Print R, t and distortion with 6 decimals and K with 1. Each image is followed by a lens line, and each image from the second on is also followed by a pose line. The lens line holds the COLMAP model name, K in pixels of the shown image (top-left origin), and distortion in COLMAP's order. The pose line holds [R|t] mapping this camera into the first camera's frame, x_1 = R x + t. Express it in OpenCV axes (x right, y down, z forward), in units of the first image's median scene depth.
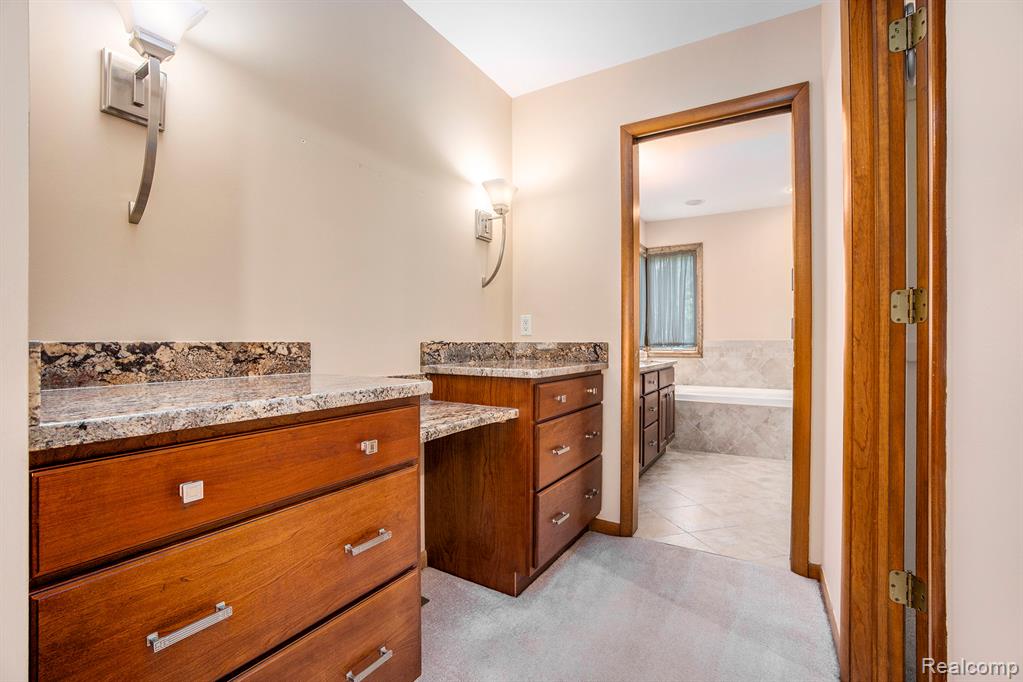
lens RADIAL K [[442.2, 0, 518.0], [0, 442.2, 339.6], [0, 0, 1]] dist [-0.048827, 0.006191]
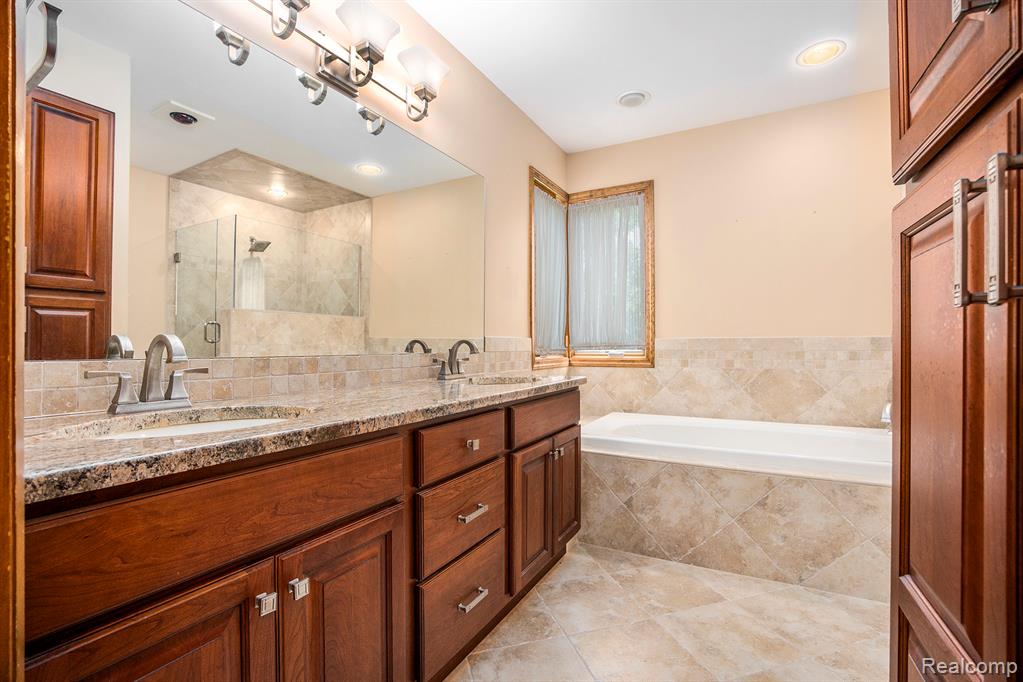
lens RADIAL K [[442.2, 0, 506.6], [0, 442.2, 341.5], [0, 0, 1]] dist [-0.048827, 0.006191]
pose [[0.999962, -0.000374, 0.008653, 0.263857], [0.000372, 1.000000, 0.000218, 0.006178], [-0.008653, -0.000215, 0.999963, 0.488028]]
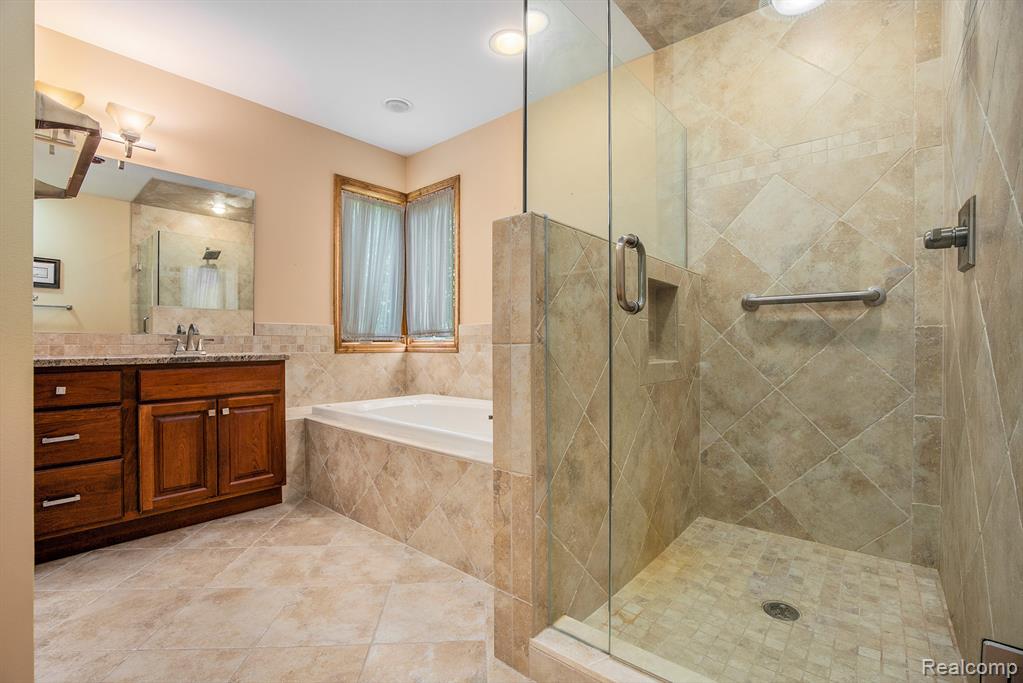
lens RADIAL K [[442.2, 0, 507.4], [0, 442.2, 344.4], [0, 0, 1]] dist [-0.048827, 0.006191]
pose [[0.982168, -0.001872, -0.187994, 0.770016], [0.003427, 0.999963, 0.007949, 0.030516], [0.187972, -0.008451, 0.982138, 0.467898]]
